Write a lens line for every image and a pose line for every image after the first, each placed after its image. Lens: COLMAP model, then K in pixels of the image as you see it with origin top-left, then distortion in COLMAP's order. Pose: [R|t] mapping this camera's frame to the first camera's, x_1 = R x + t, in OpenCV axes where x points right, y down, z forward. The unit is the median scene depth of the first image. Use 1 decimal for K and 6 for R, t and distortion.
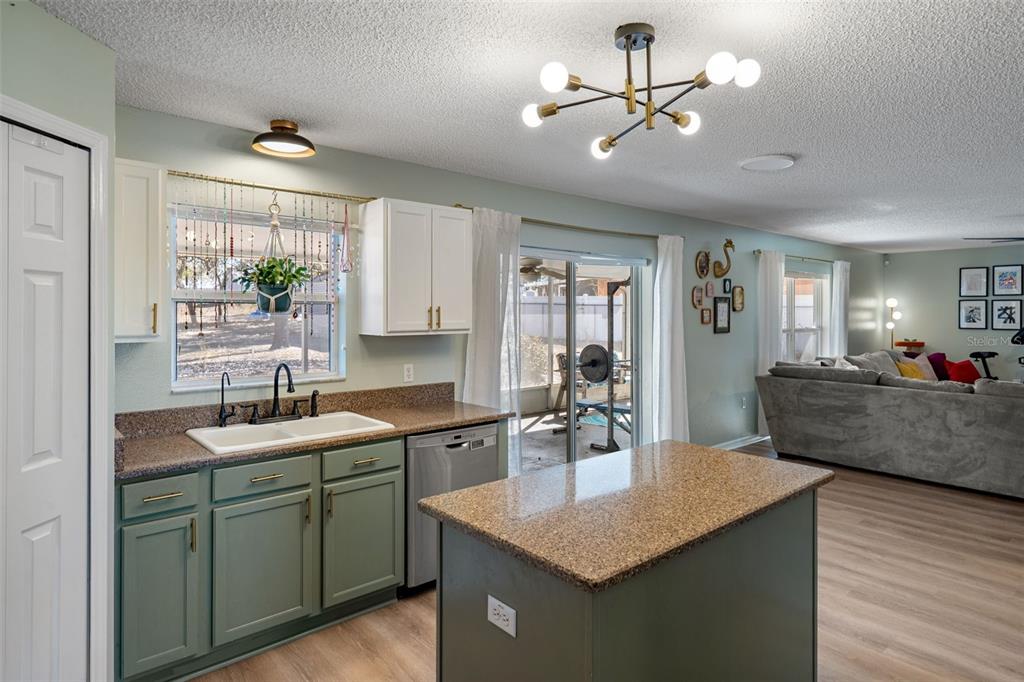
lens RADIAL K [[563.5, 0, 514.6], [0, 563.5, 312.3], [0, 0, 1]] dist [-0.000651, -0.000064]
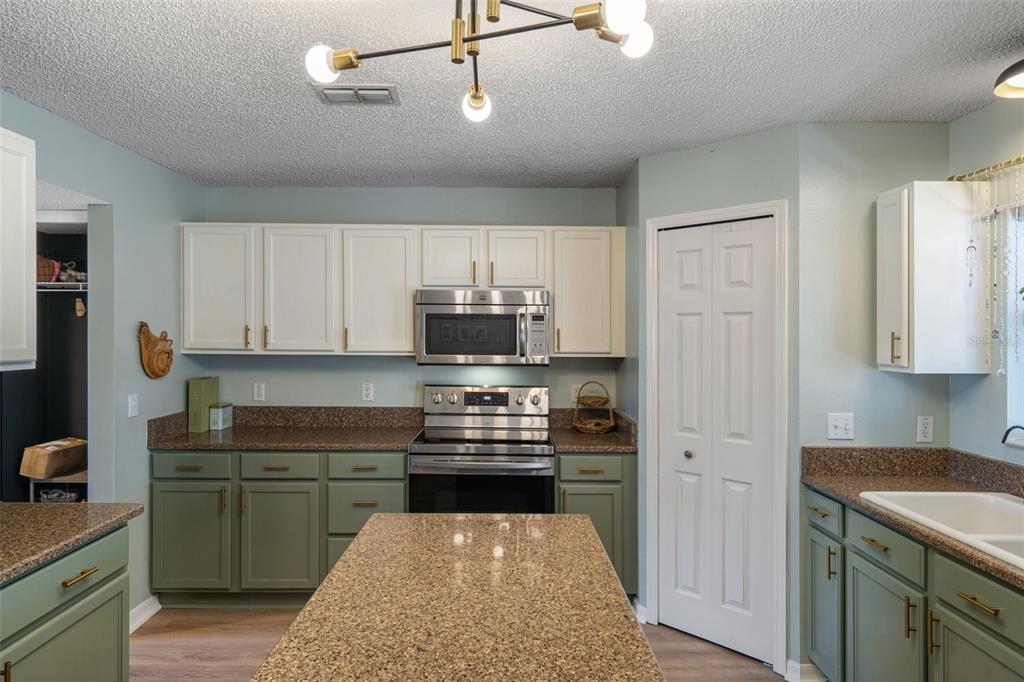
lens RADIAL K [[605.5, 0, 512.0], [0, 605.5, 341.0], [0, 0, 1]] dist [0.000867, 0.000506]
pose [[-0.639911, 0.002329, -0.768445, 0.502120], [-0.006550, 0.999943, 0.008486, -0.004371], [0.768421, 0.010463, -0.639859, 1.010208]]
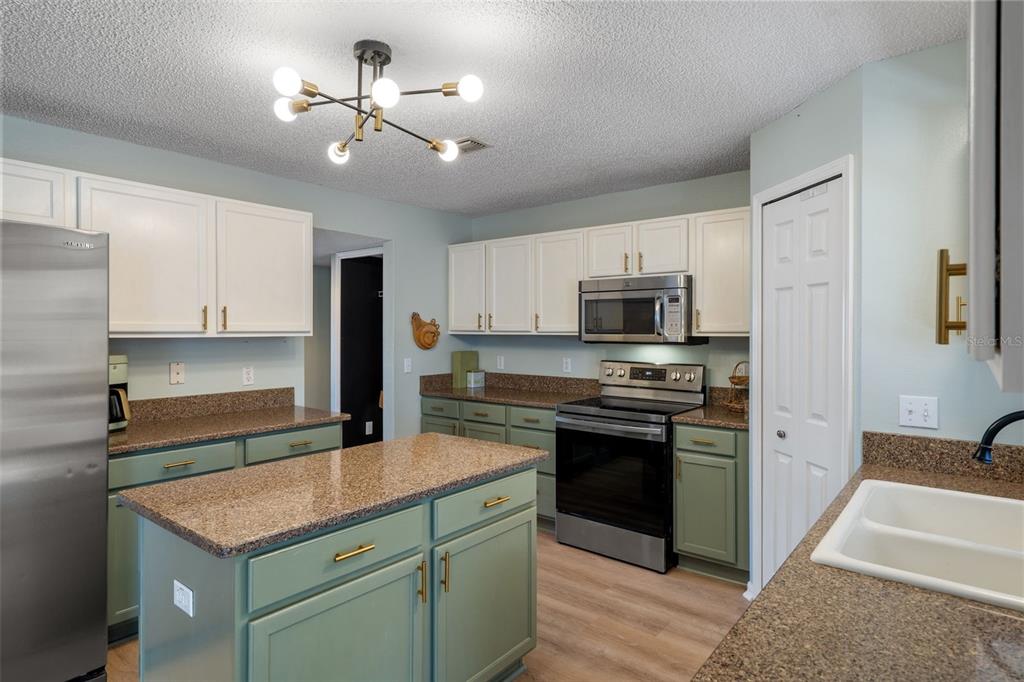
lens RADIAL K [[567.9, 0, 512.7], [0, 567.9, 334.4], [0, 0, 1]] dist [0.001033, 0.000502]
pose [[-0.982285, 0.000562, -0.187392, 0.100590], [-0.000526, 0.999983, 0.005760, 0.028826], [0.187392, 0.005756, -0.982268, 1.441008]]
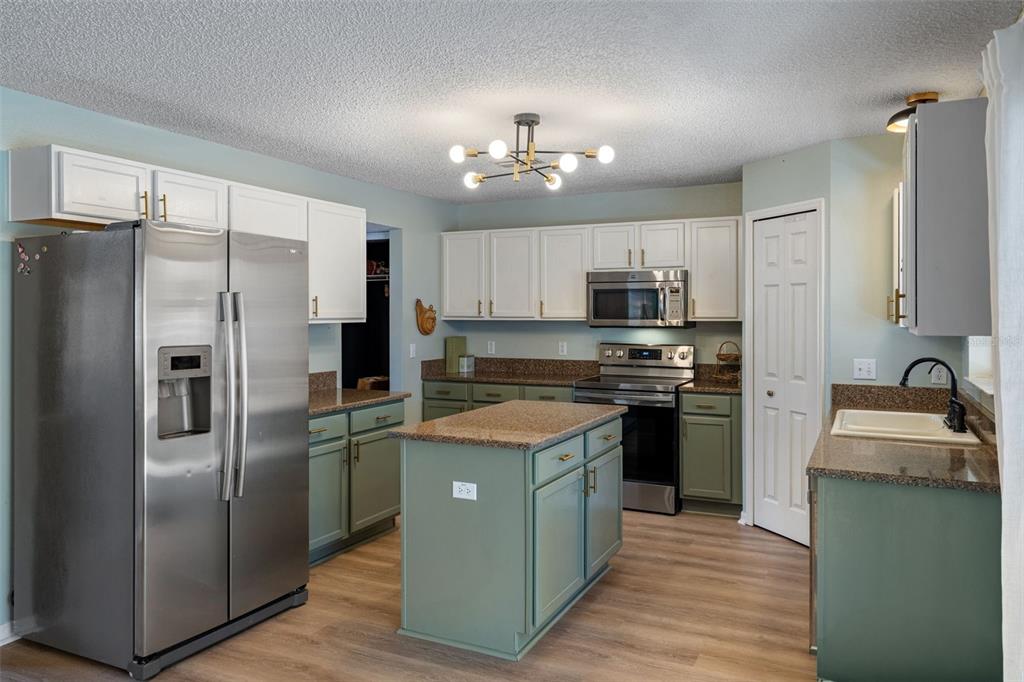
lens RADIAL K [[741.2, 0, 514.4], [0, 741.2, 318.2], [0, 0, 1]] dist [-0.005889, -0.001069]
pose [[-0.913706, 0.002797, -0.406367, 0.712984], [0.001167, 0.999990, 0.004260, 0.022968], [0.406375, 0.003418, -0.913700, 1.903952]]
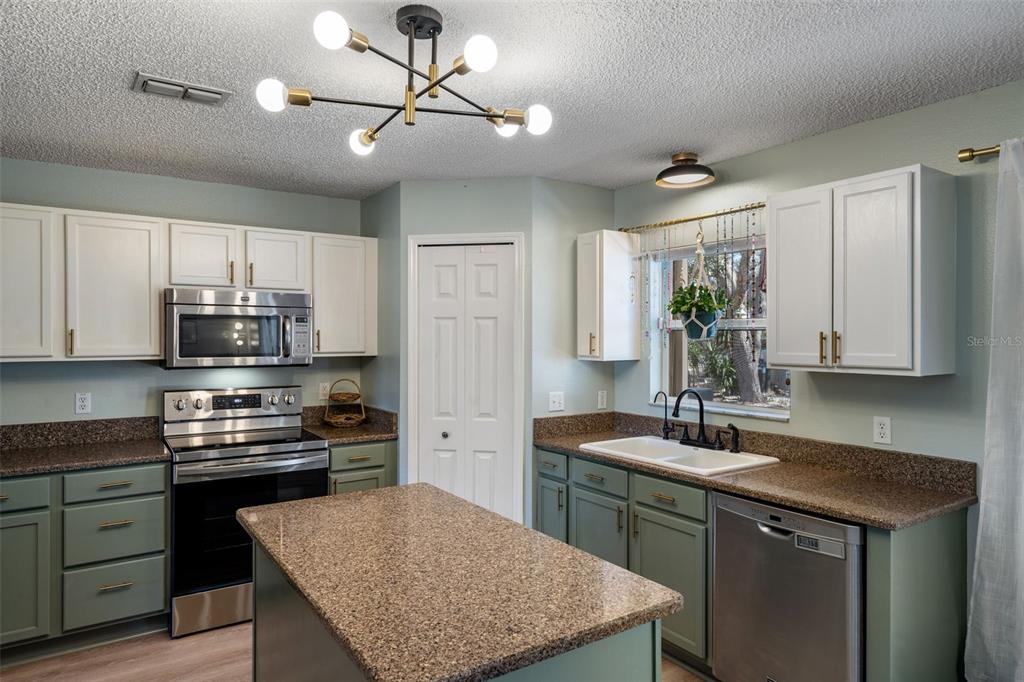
lens RADIAL K [[613.2, 0, 512.0], [0, 613.2, 341.0], [0, 0, 1]] dist [0.000503, 0.000415]
pose [[-0.106457, 0.006447, -0.994296, 0.767451], [0.000616, 0.999979, 0.006418, -0.004154], [0.994317, 0.000071, -0.106459, 0.842548]]
